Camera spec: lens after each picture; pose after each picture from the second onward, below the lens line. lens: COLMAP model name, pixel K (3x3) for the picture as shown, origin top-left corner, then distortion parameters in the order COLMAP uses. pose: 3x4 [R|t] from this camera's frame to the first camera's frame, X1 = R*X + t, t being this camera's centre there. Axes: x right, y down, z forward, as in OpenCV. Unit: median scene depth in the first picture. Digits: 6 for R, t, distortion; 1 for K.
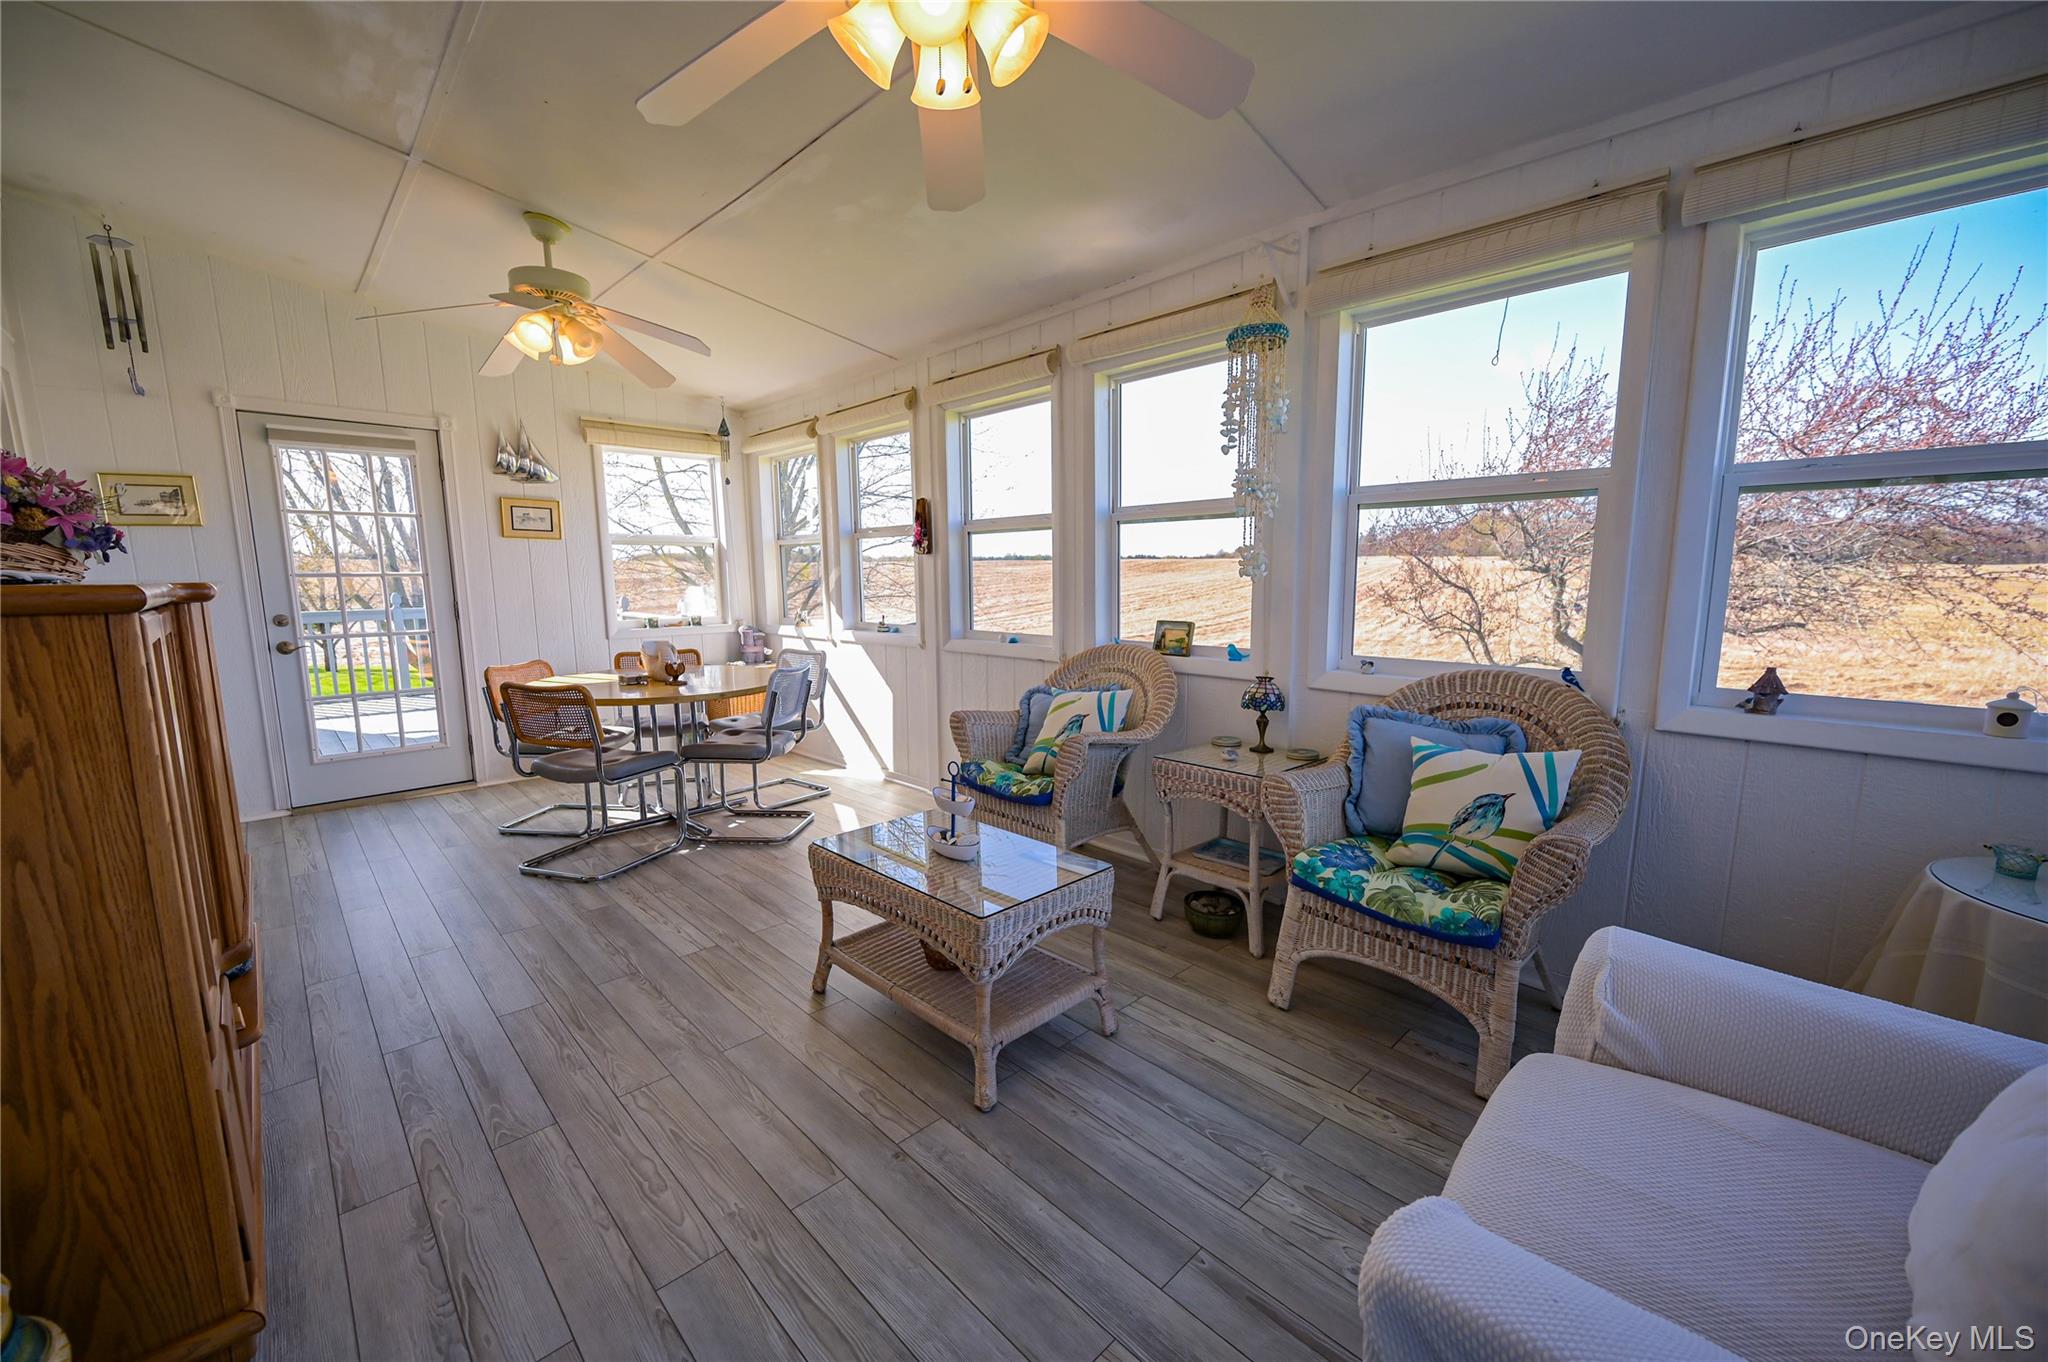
lens RADIAL K [[801.0, 0, 1023.4], [0, 801.0, 687.3], [0, 0, 1]] dist [-0.001989, 0.000189]
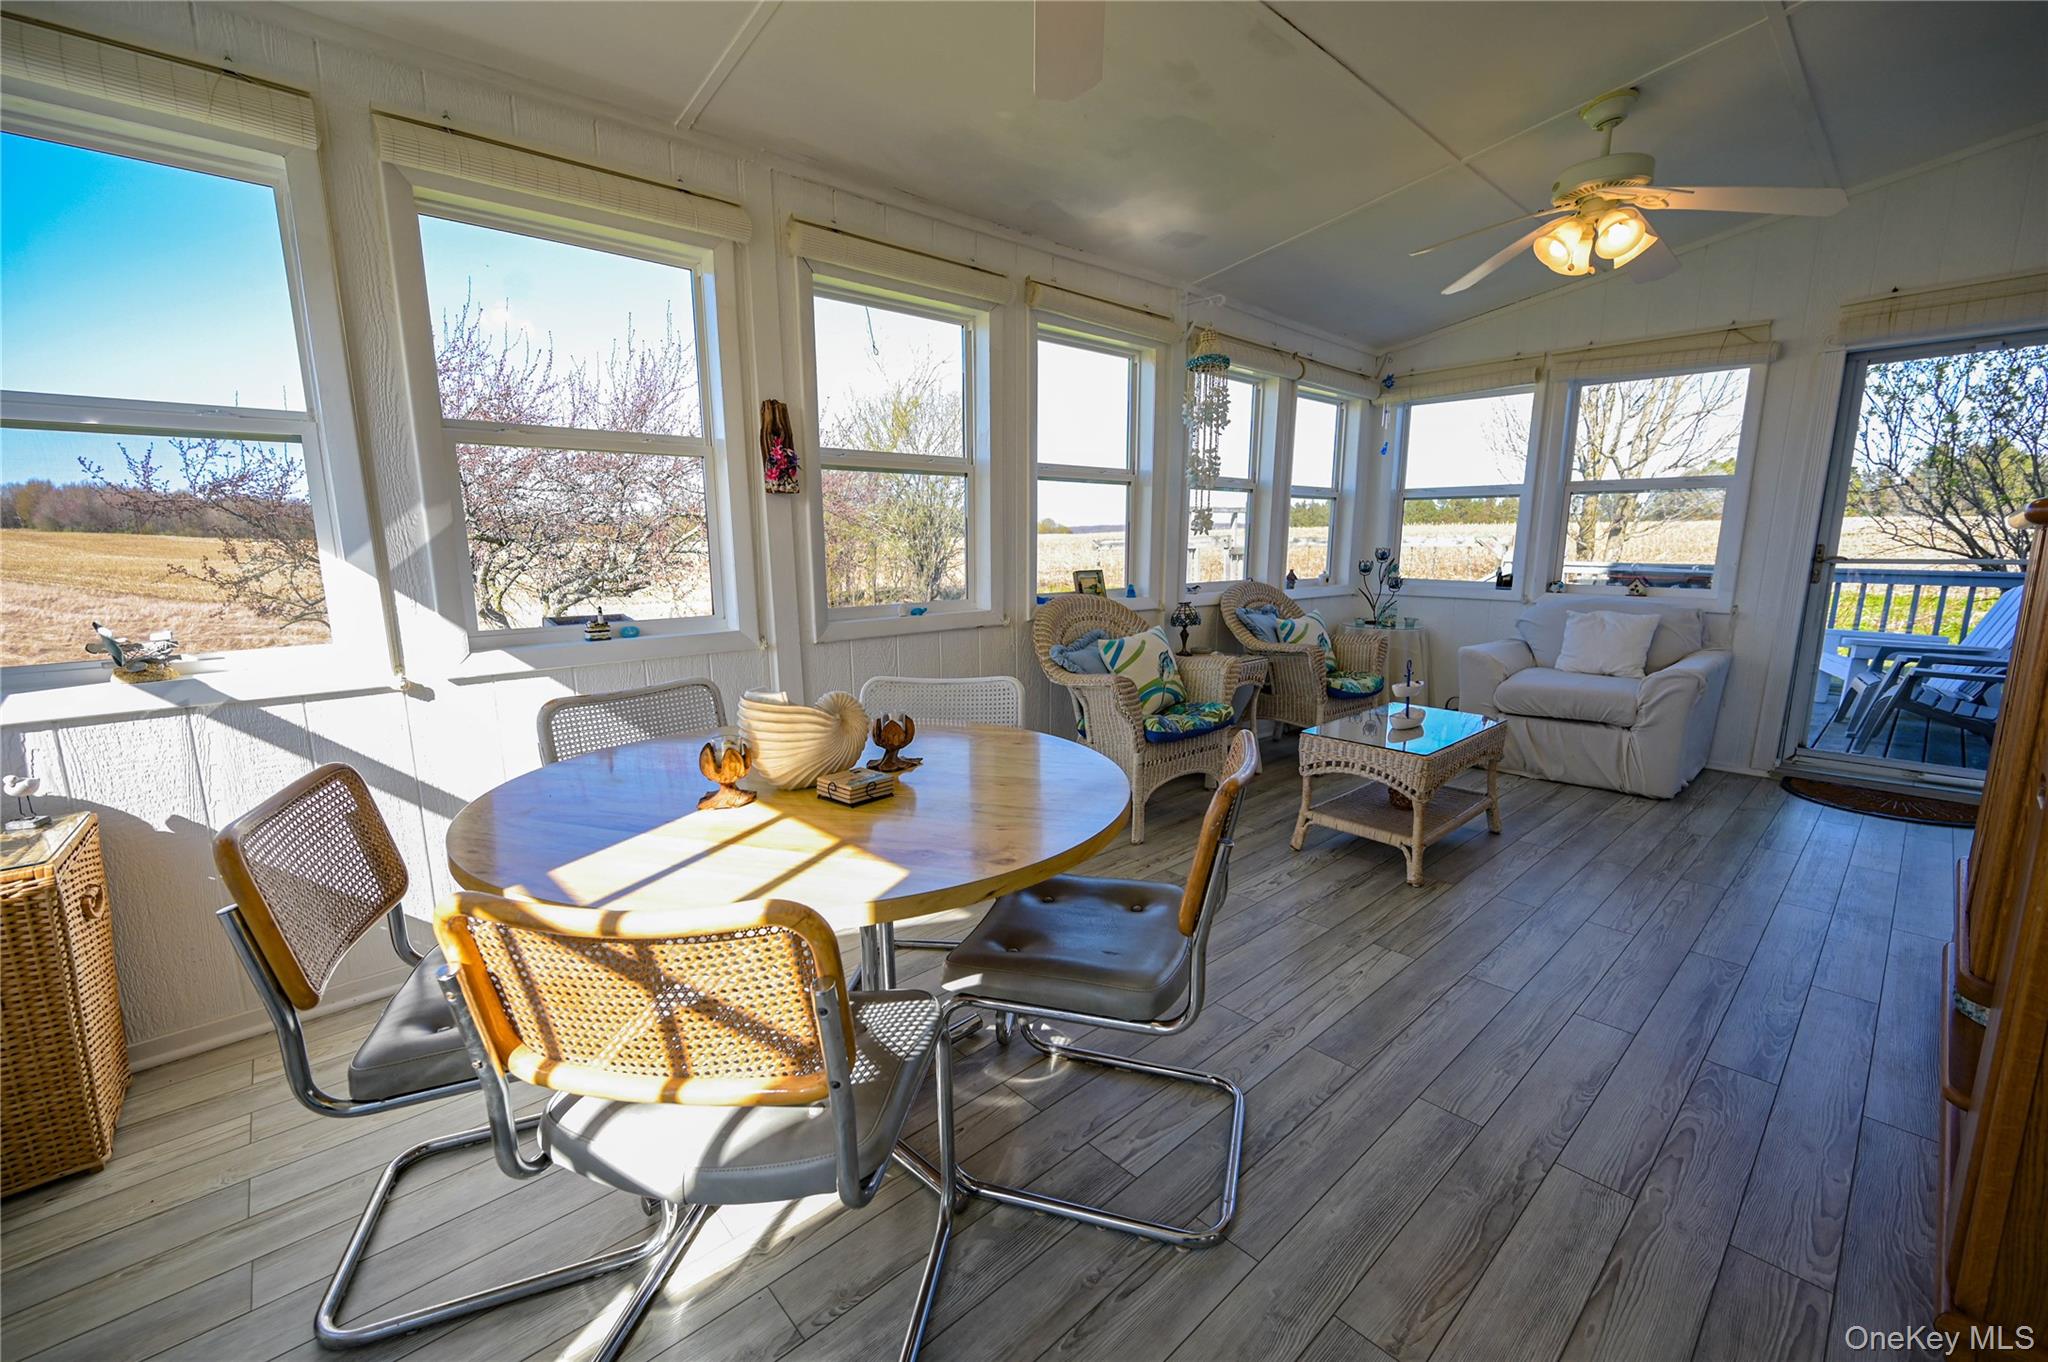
lens RADIAL K [[819.1, 0, 1024.0], [0, 819.1, 681.0], [0, 0, 1]] dist [0.001037, 0.000121]
pose [[0.038148, -0.175673, 0.983709, -0.986067], [0.136220, 0.976150, 0.169040, -0.137237], [-0.989944, 0.127553, 0.061168, 1.021526]]
